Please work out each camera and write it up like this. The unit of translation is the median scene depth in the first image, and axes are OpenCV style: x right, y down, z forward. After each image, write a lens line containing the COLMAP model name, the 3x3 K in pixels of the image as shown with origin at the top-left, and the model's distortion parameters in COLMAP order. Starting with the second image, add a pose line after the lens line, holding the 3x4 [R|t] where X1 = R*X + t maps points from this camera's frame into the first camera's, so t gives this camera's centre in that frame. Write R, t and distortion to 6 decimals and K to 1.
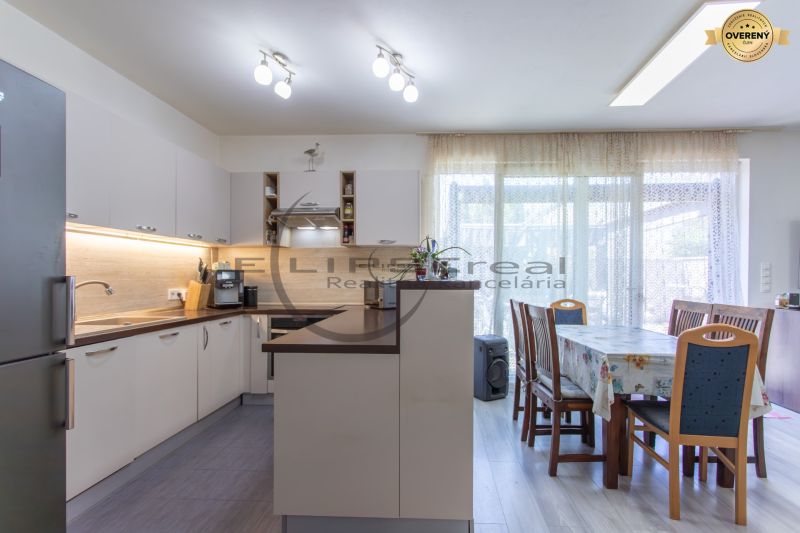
lens RADIAL K [[374.6, 0, 399.0], [0, 374.6, 271.5], [0, 0, 1]] dist [-0.003881, -0.000559]
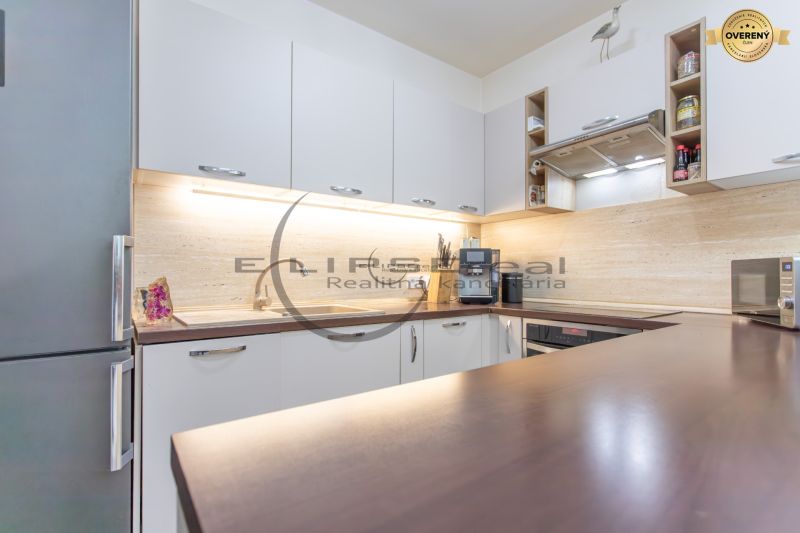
lens RADIAL K [[374.6, 0, 399.0], [0, 374.6, 271.5], [0, 0, 1]] dist [-0.003881, -0.000559]
pose [[0.667208, -0.001783, -0.744870, -0.027156], [0.005648, 0.999981, 0.002665, 0.034859], [0.744850, -0.005985, 0.667205, 0.413973]]
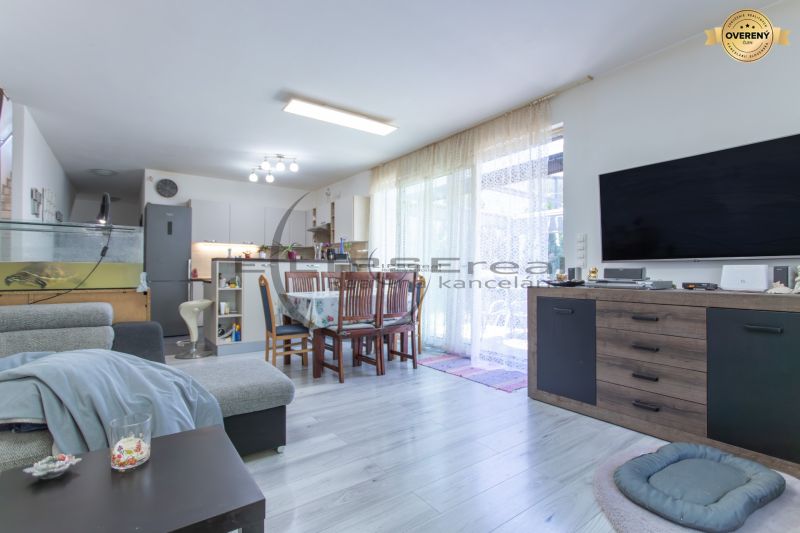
lens RADIAL K [[374.6, 0, 399.0], [0, 374.6, 271.5], [0, 0, 1]] dist [-0.003881, -0.000559]
pose [[0.646958, -0.004960, -0.762510, 1.422210], [0.008792, 0.999961, 0.000955, 0.063175], [0.762475, -0.007322, 0.646976, 0.091982]]
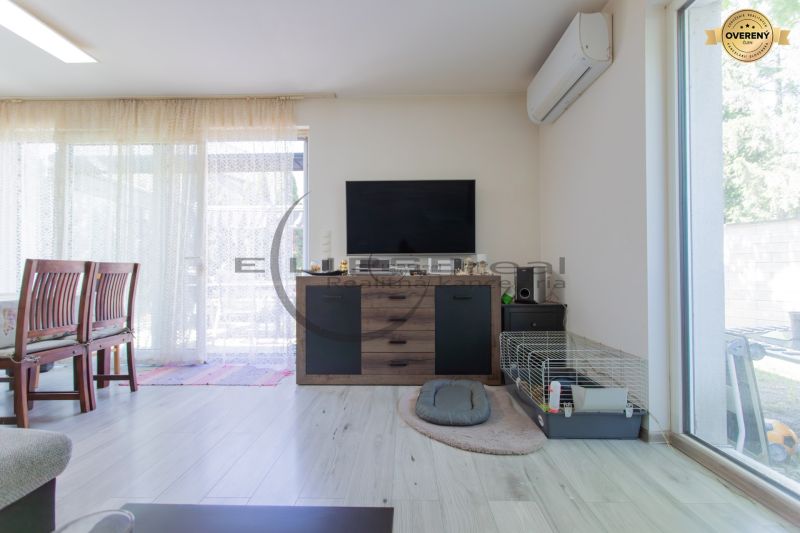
lens RADIAL K [[374.6, 0, 399.0], [0, 374.6, 271.5], [0, 0, 1]] dist [-0.003881, -0.000559]
pose [[0.998498, -0.009667, 0.053937, 1.156550], [0.009336, 0.999936, 0.006373, 0.085122], [-0.053995, -0.005860, 0.998524, -0.018292]]
